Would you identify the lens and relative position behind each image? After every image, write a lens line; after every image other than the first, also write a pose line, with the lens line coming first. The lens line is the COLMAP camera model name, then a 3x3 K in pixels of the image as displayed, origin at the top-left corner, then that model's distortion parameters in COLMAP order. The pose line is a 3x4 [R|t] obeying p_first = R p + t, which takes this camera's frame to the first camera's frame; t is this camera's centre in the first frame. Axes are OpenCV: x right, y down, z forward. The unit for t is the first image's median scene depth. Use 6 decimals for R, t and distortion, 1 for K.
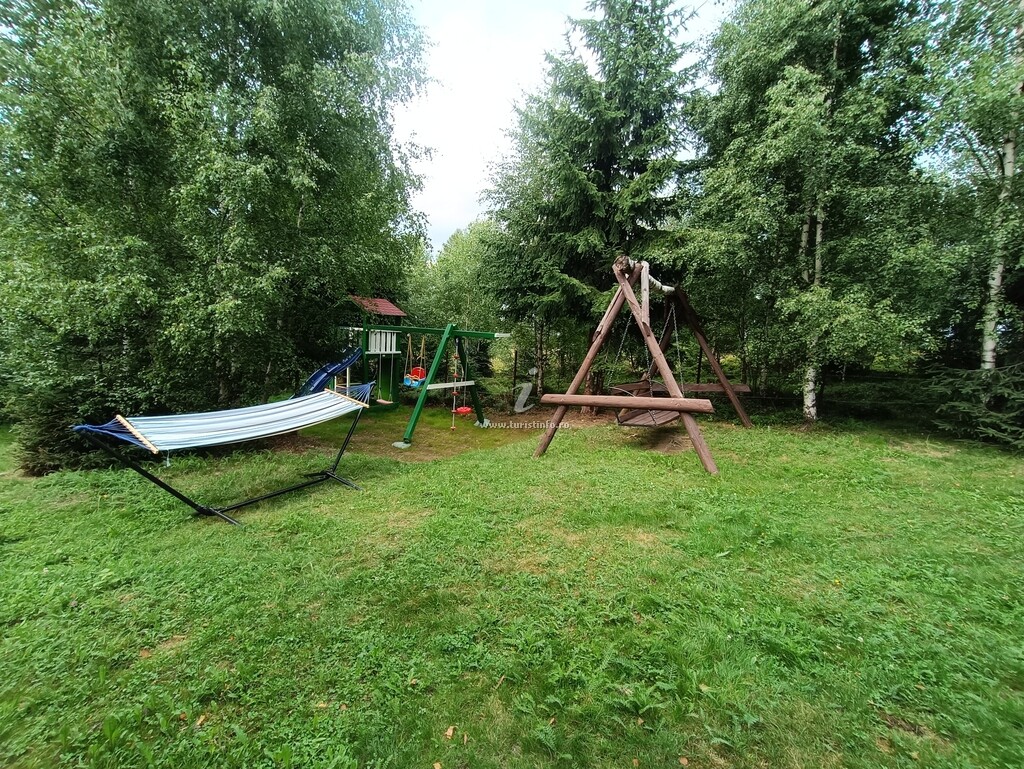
lens RADIAL K [[466.9, 0, 505.9], [0, 466.9, 382.7], [0, 0, 1]] dist [-0.003090, -0.000369]
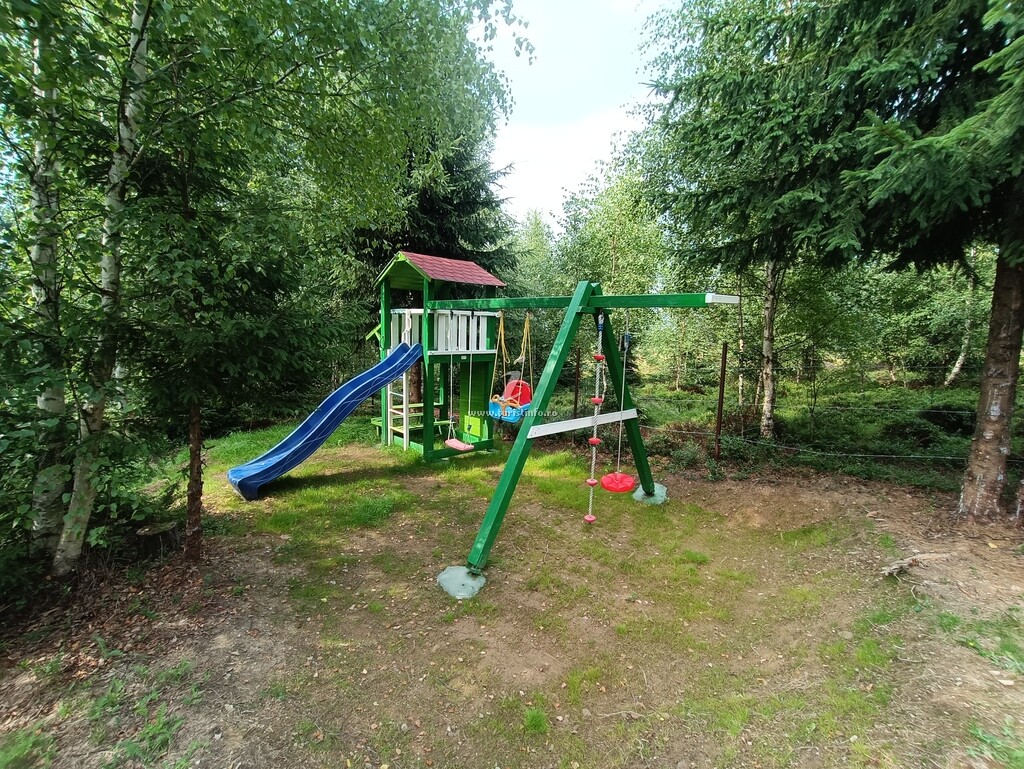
lens RADIAL K [[466.9, 0, 505.9], [0, 466.9, 382.7], [0, 0, 1]] dist [-0.003090, -0.000369]
pose [[0.960702, 0.000386, -0.277582, -0.059407], [-0.001939, 0.999984, -0.005322, -0.025228], [0.277575, 0.005651, 0.960687, 0.483912]]
